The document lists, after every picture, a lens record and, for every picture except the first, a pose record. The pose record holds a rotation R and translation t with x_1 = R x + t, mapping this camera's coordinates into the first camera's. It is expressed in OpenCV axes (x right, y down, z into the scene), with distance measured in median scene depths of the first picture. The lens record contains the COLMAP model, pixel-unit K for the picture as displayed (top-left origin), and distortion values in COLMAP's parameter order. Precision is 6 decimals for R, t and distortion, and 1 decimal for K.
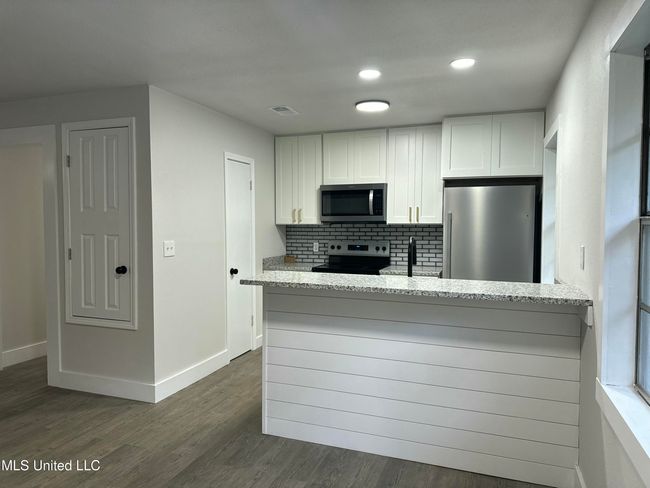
lens RADIAL K [[449.9, 0, 324.3], [0, 449.9, 242.7], [0, 0, 1]] dist [-0.000412, -0.003852]
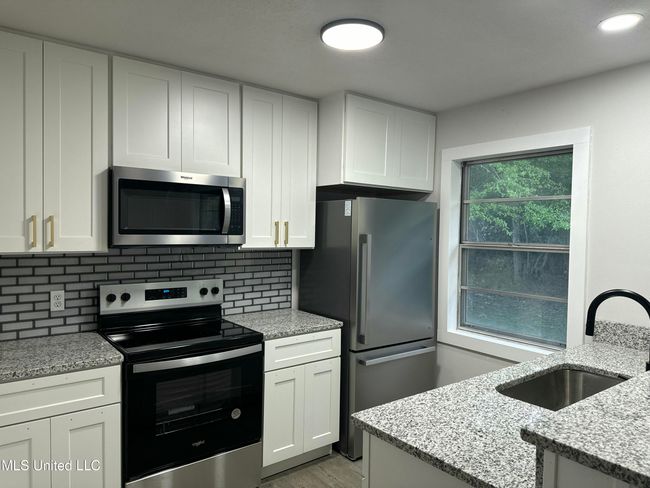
lens RADIAL K [[449.9, 0, 325.2], [0, 449.9, 245.4], [0, 0, 1]] dist [-0.000412, -0.003852]
pose [[0.526862, -0.018831, 0.849742, -0.280833], [0.029090, 0.999568, 0.004115, -0.042949], [-0.849453, 0.022551, 0.527182, 0.572948]]
